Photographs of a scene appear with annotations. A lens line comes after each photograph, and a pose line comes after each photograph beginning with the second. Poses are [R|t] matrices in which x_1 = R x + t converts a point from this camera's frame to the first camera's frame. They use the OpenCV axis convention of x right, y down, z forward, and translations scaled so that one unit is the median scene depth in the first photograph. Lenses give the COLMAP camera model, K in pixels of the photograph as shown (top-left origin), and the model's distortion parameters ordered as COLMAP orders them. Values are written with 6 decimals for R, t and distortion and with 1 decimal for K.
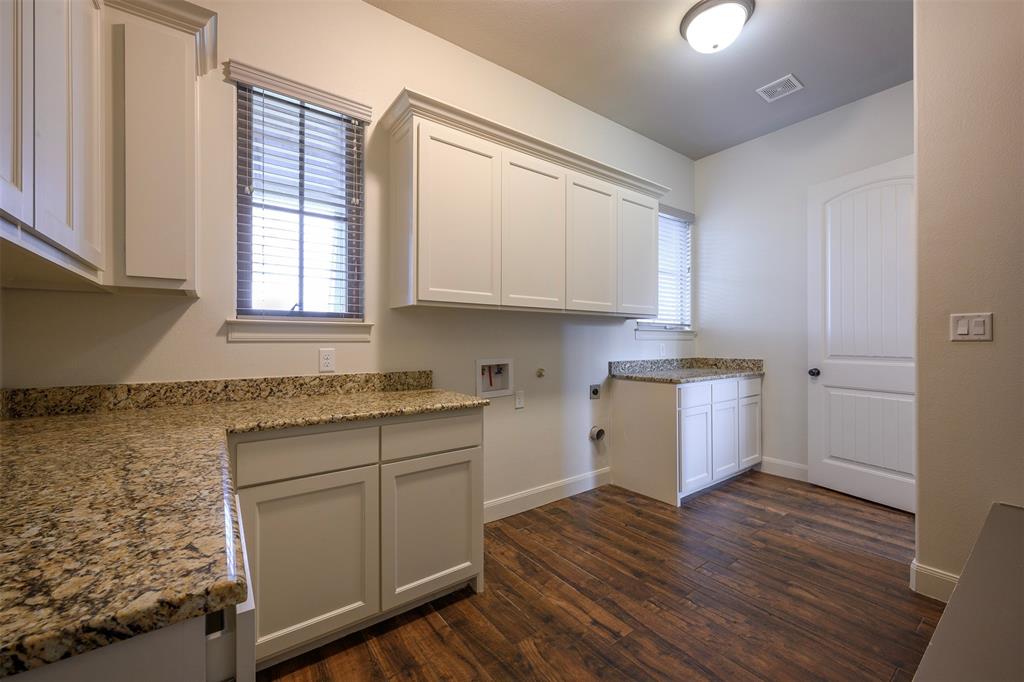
lens RADIAL K [[404.3, 0, 505.8], [0, 404.3, 341.5], [0, 0, 1]] dist [-0.000229, -0.000265]
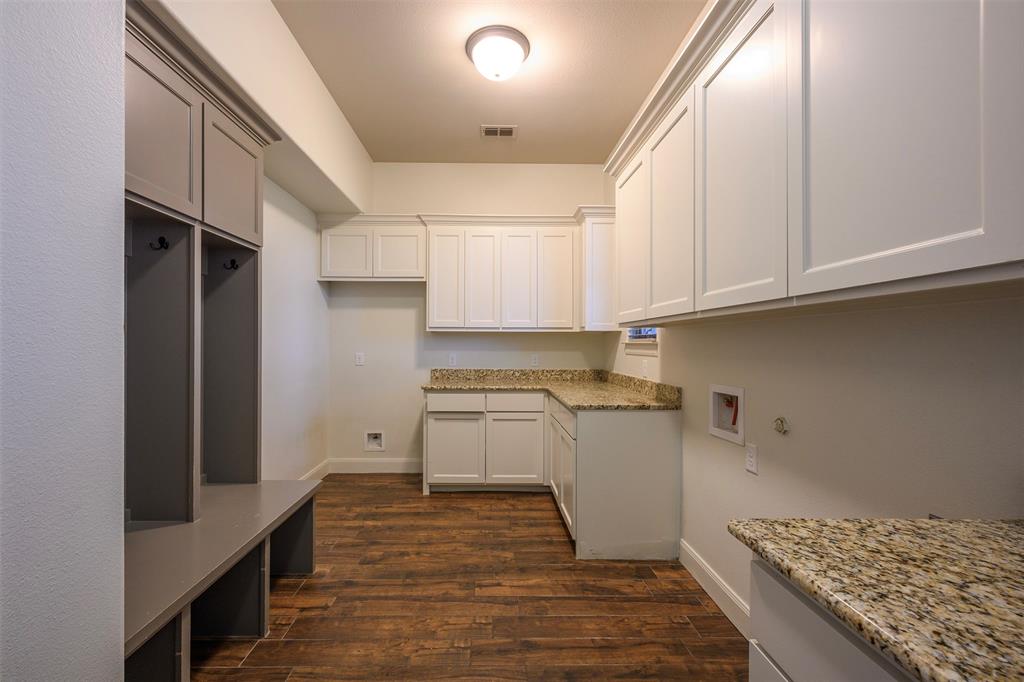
lens RADIAL K [[404.3, 0, 501.9], [0, 404.3, 343.6], [0, 0, 1]] dist [-0.000229, -0.000265]
pose [[-0.550986, -0.004494, -0.834502, 1.243553], [-0.003498, 0.999989, -0.003076, -0.047382], [0.834507, 0.001224, -0.550996, 1.668324]]
